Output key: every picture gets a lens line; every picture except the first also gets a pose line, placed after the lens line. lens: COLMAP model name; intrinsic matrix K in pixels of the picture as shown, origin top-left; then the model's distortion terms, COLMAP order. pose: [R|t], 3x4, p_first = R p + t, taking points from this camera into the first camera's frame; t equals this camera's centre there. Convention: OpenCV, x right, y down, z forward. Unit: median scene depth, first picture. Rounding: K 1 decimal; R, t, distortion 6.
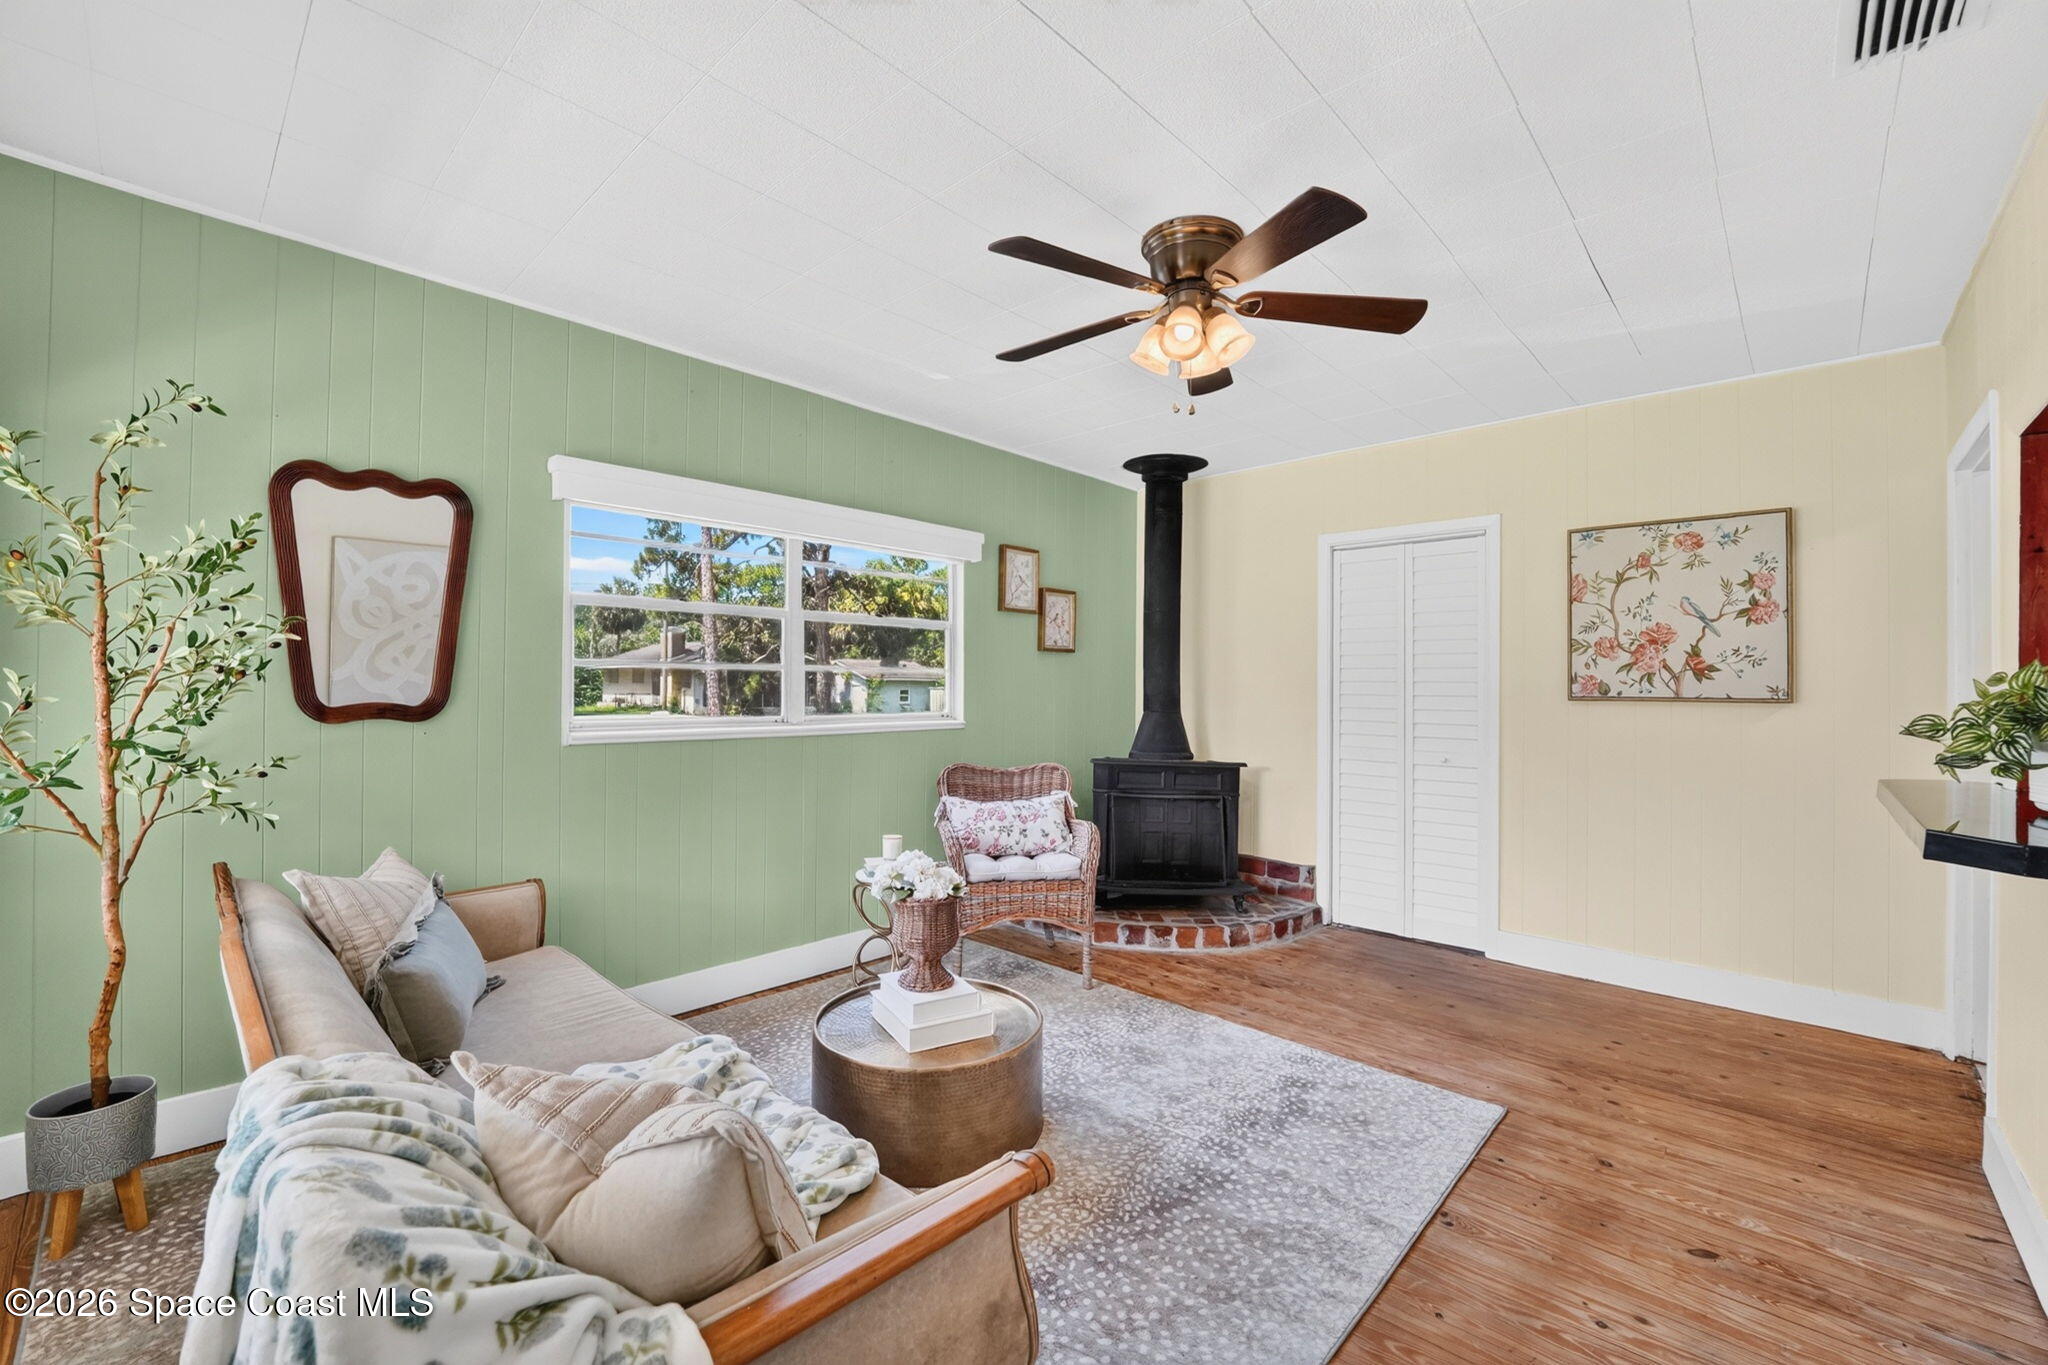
lens RADIAL K [[843.5, 0, 1011.9], [0, 843.5, 683.0], [0, 0, 1]] dist [-0.022896, 0.000075]
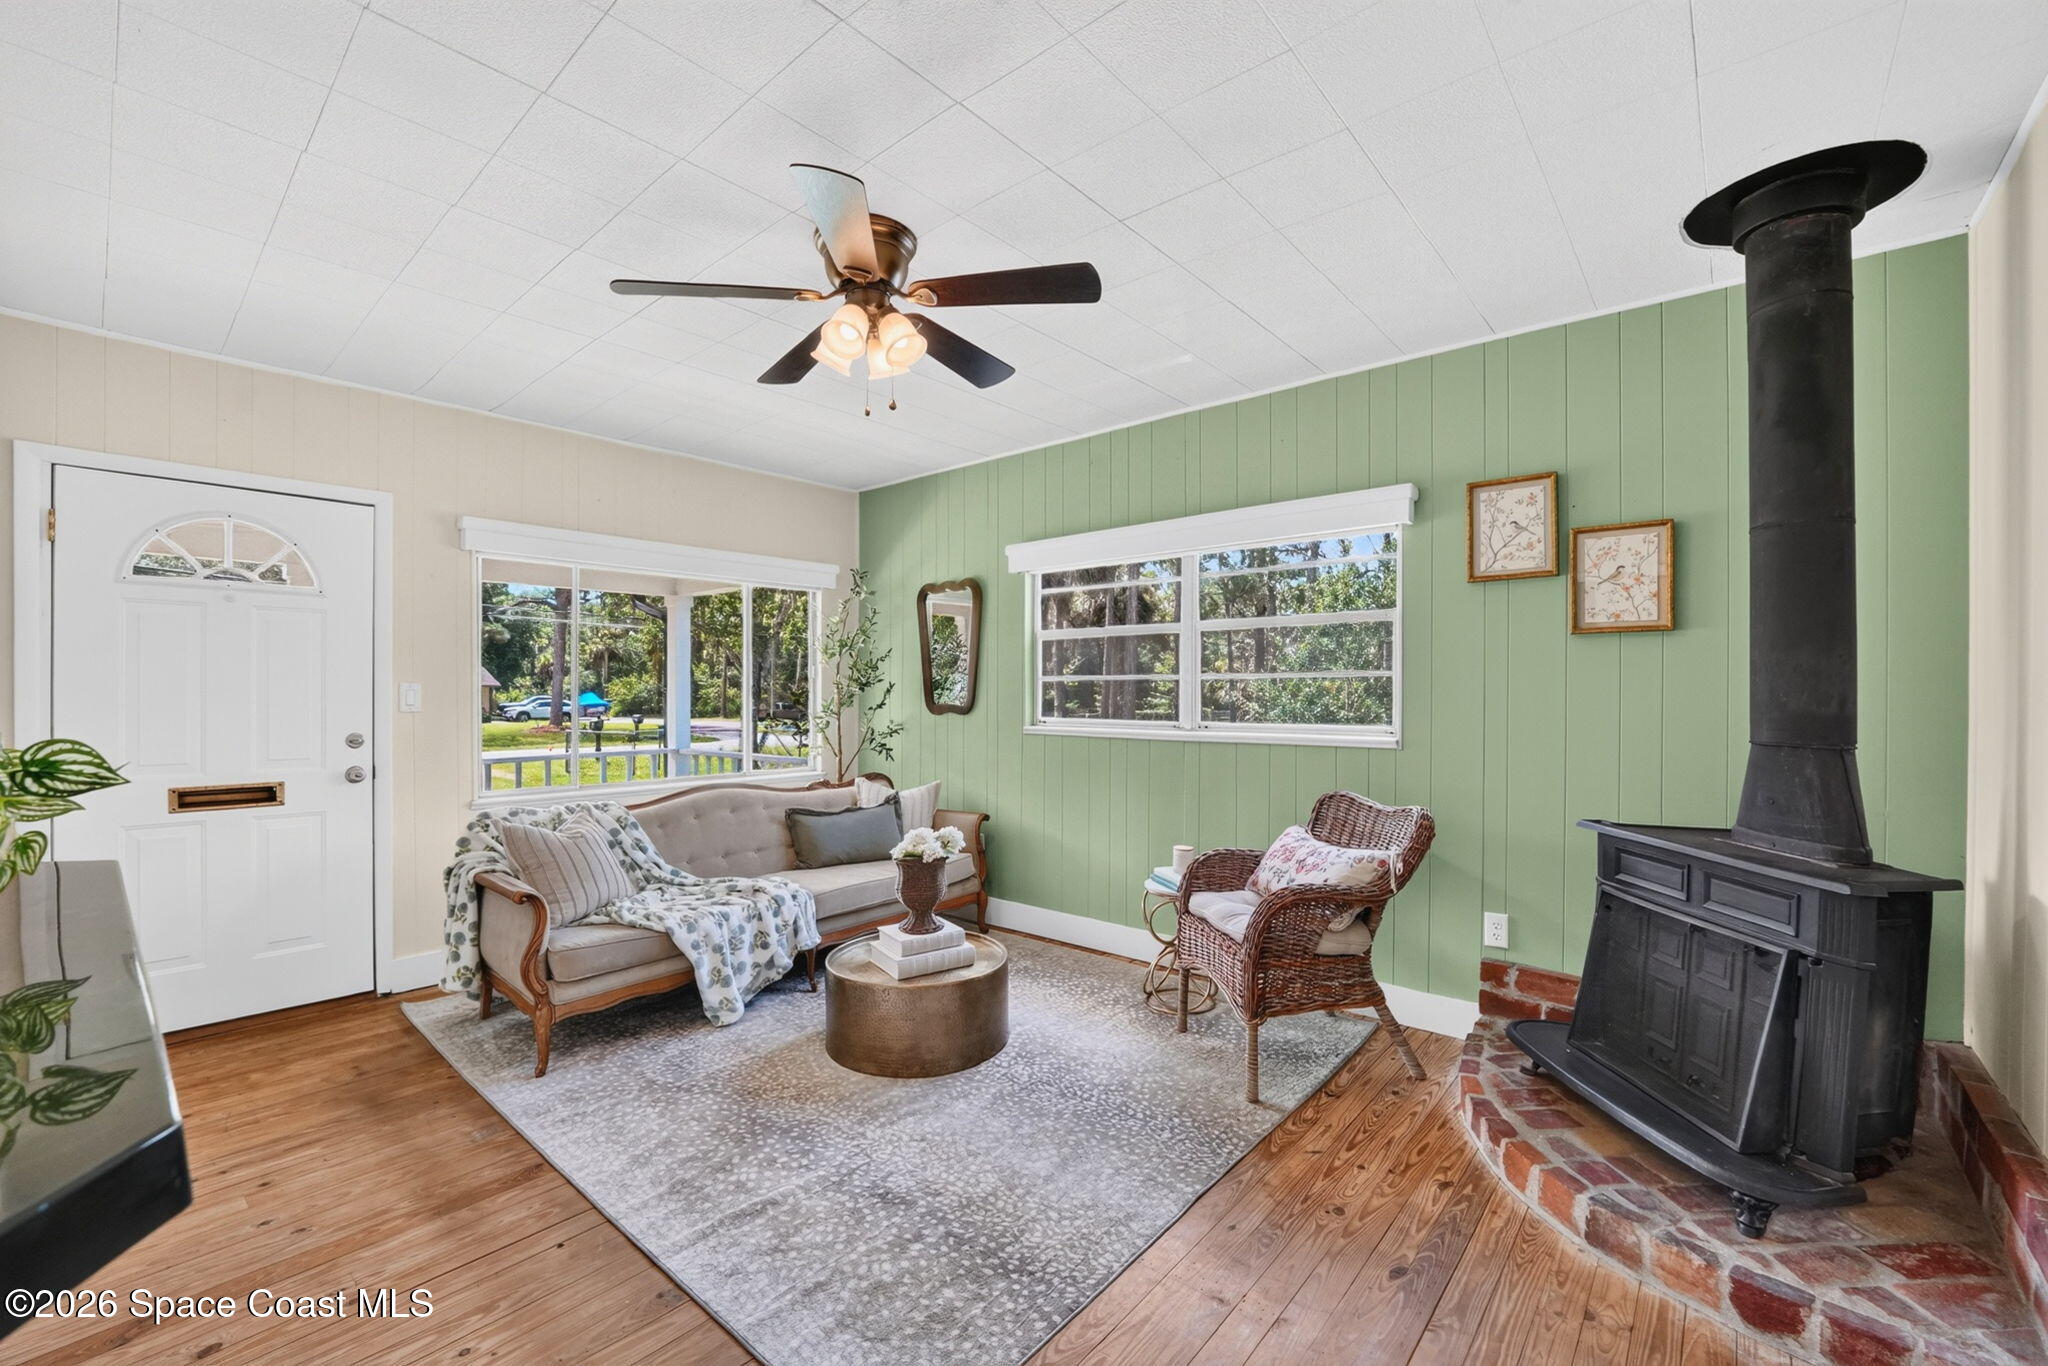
lens RADIAL K [[839.0, 0, 1027.1], [0, 839.0, 695.5], [0, 0, 1]] dist [-0.021467, 0.000313]
pose [[0.051670, -0.005502, -0.998649, 0.821529], [0.003562, 0.999979, -0.005325, 0.010687], [0.998658, -0.003282, 0.051688, 0.773306]]
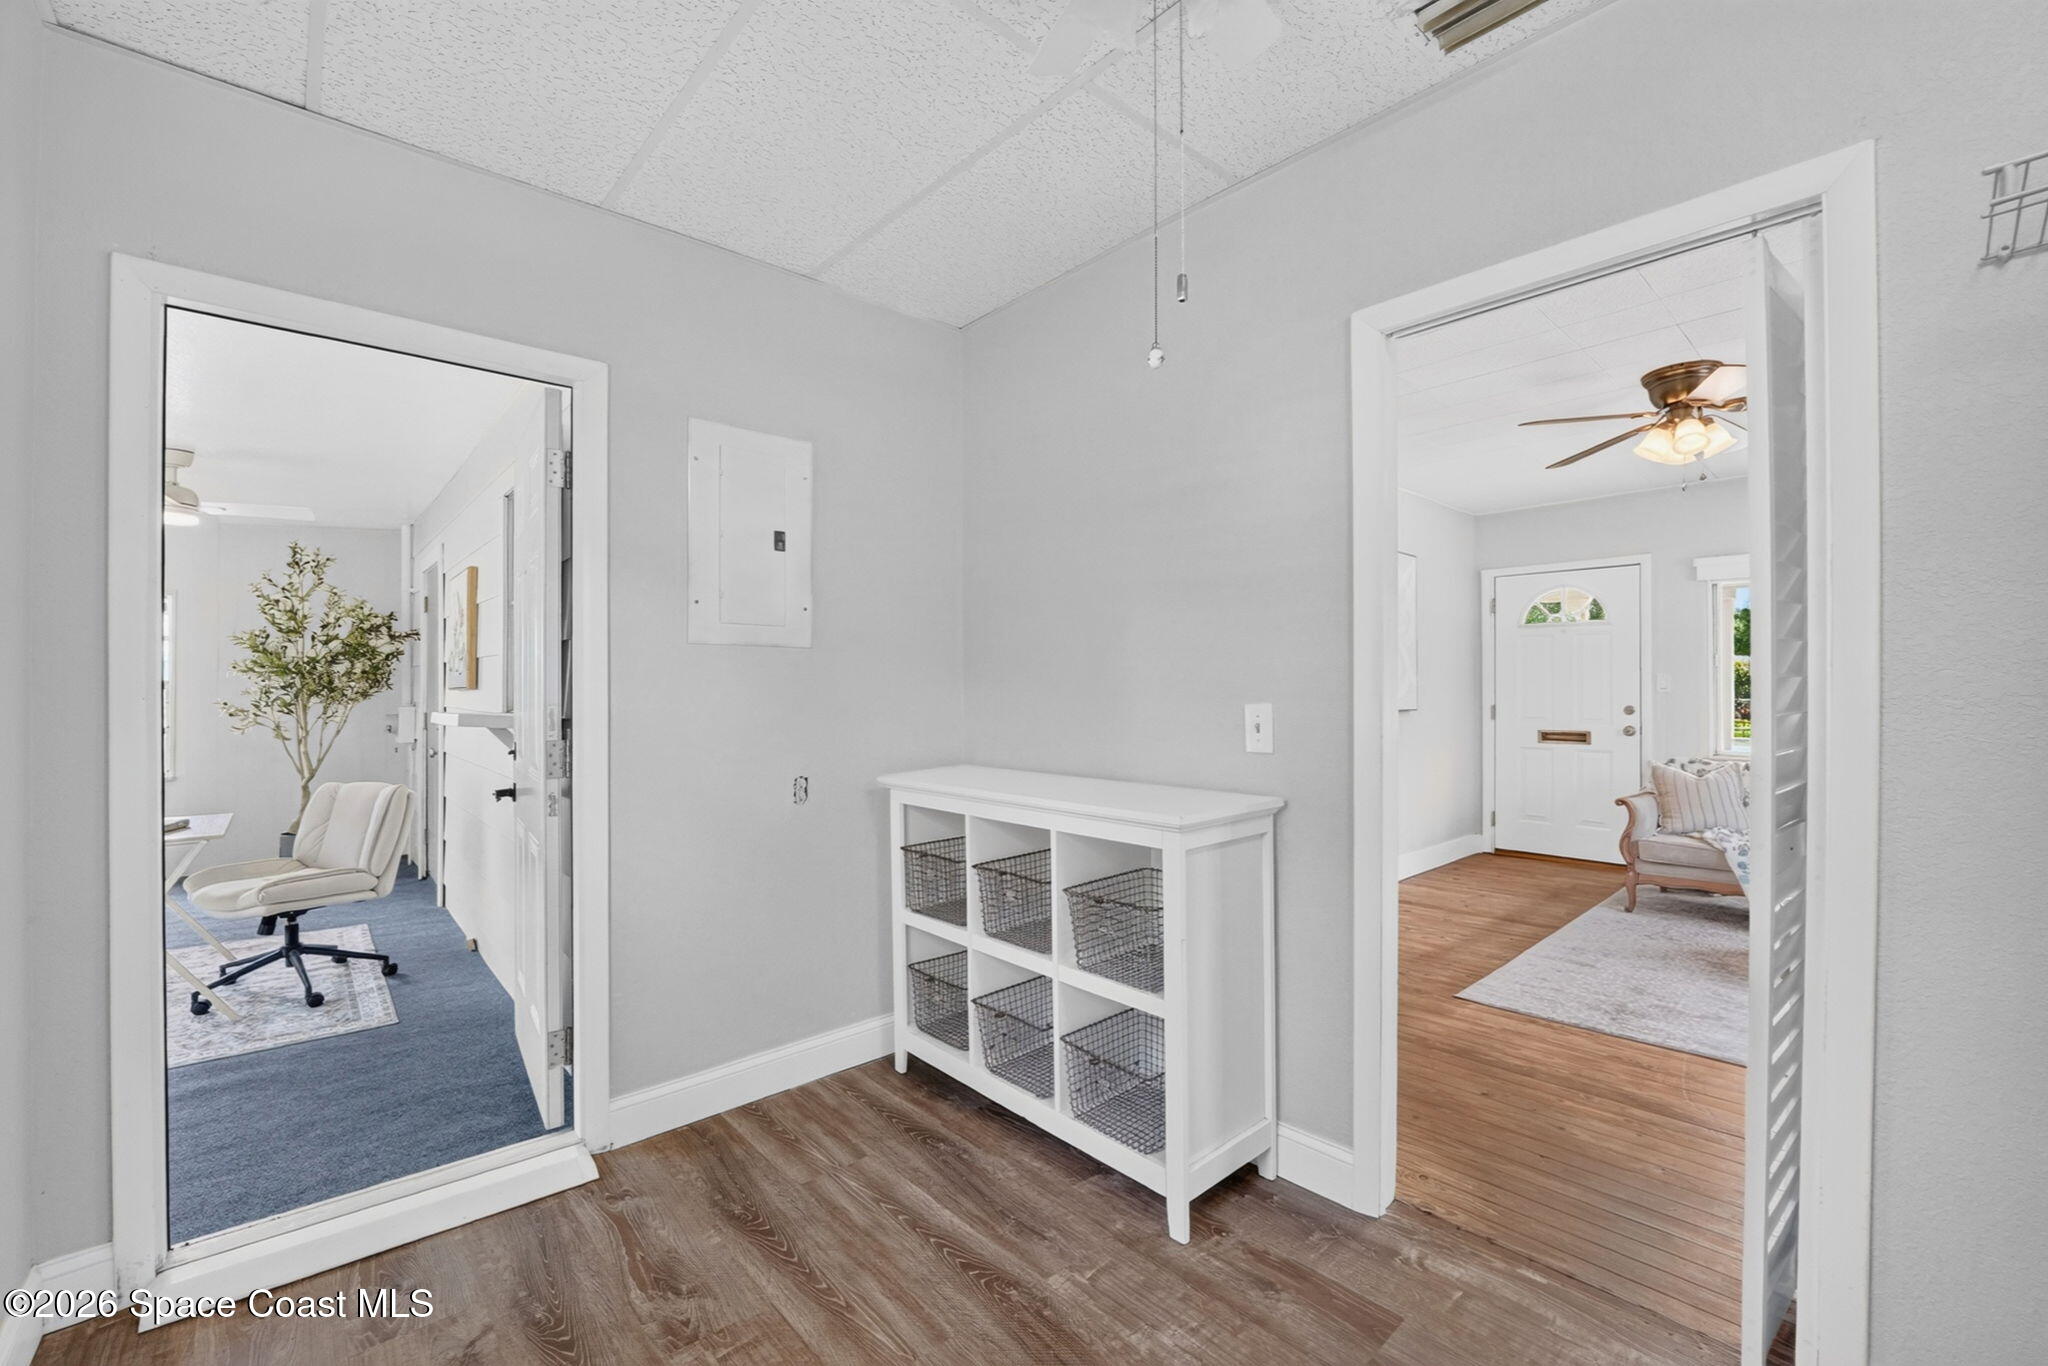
lens RADIAL K [[843.5, 0, 1011.9], [0, 843.5, 683.5], [0, 0, 1]] dist [-0.022896, 0.000075]
pose [[-0.996694, -0.003091, 0.081184, 0.866862], [-0.003761, 0.999960, -0.008103, 0.021901], [-0.081155, -0.008381, -0.996666, 1.737257]]
